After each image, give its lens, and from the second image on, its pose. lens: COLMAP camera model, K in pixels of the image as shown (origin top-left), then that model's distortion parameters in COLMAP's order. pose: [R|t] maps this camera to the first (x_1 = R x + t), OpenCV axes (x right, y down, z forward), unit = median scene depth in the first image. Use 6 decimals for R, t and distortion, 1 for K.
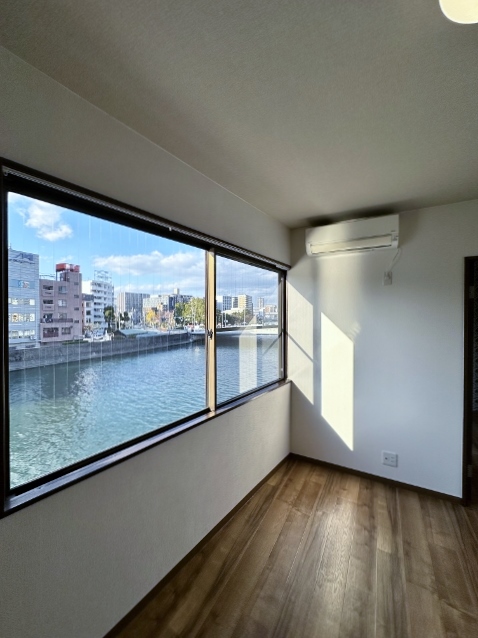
lens RADIAL K [[254.5, 0, 239.0], [0, 254.5, 319.0], [0, 0, 1]] dist [-0.000890, -0.000433]
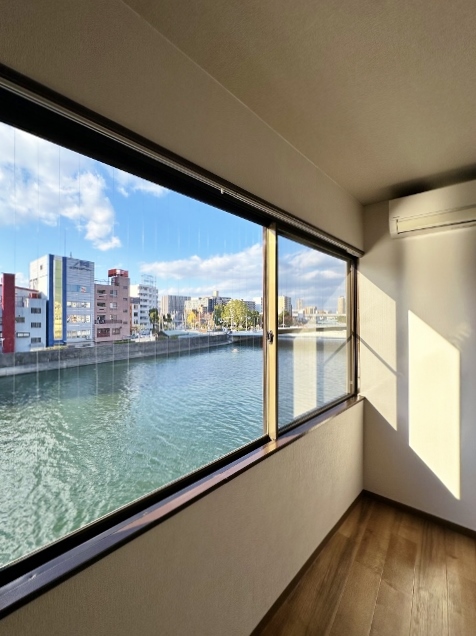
lens RADIAL K [[253.7, 0, 238.0], [0, 253.7, 318.0], [0, 0, 1]] dist [-0.000890, -0.000433]
pose [[0.988444, 0.001078, -0.151586, -0.057834], [-0.002777, 0.999936, -0.010997, 0.006848], [0.151564, 0.011291, 0.988383, 0.151262]]
